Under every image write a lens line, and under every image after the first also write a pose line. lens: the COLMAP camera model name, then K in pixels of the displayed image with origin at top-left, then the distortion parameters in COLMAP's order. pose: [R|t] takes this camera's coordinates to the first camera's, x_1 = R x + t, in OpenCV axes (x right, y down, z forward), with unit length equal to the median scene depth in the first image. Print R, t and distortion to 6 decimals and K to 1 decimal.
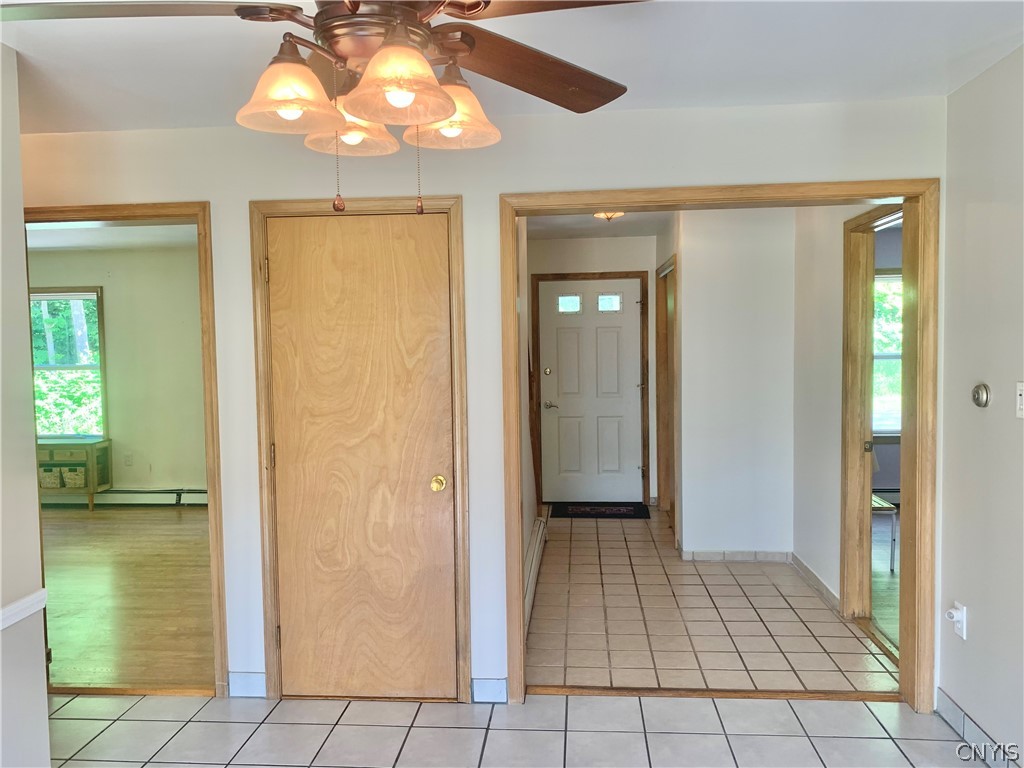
lens RADIAL K [[787.9, 0, 512.0], [0, 787.9, 384.0], [0, 0, 1]] dist [0.020501, -0.007251]
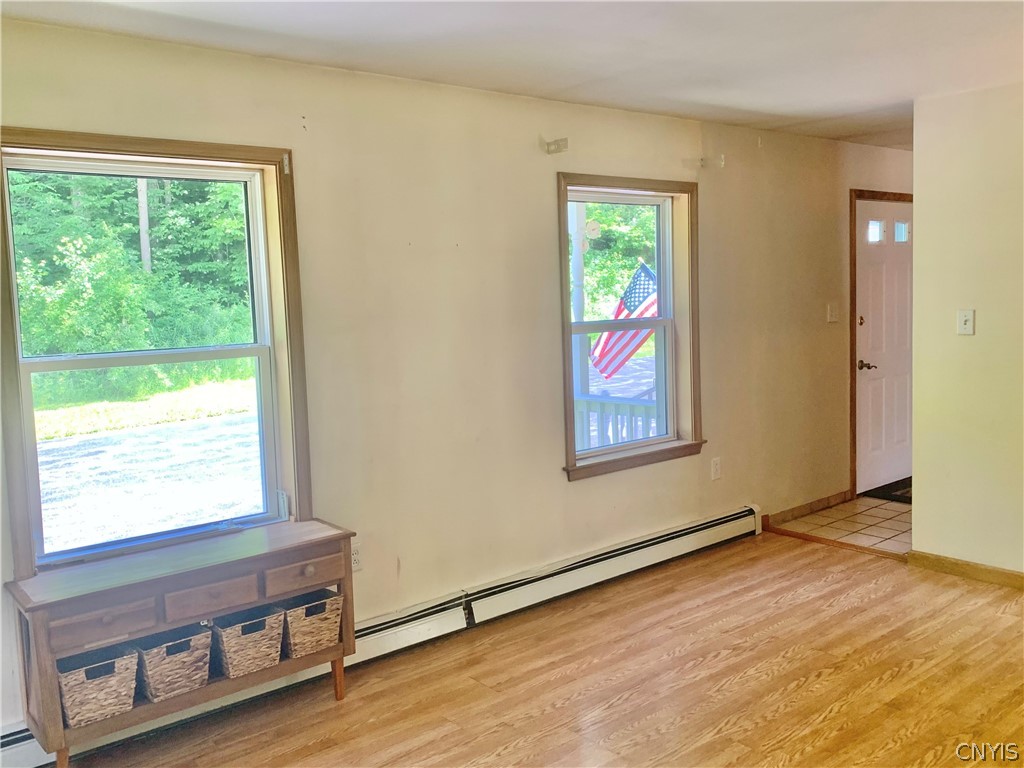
lens RADIAL K [[897.8, 0, 507.8], [0, 897.8, 367.4], [0, 0, 1]] dist [-0.007234, -0.005250]
pose [[0.713836, -0.070509, 0.696754, -0.771741], [0.059117, 0.997434, 0.040371, -0.024104], [-0.697813, 0.012371, 0.716173, 0.596246]]
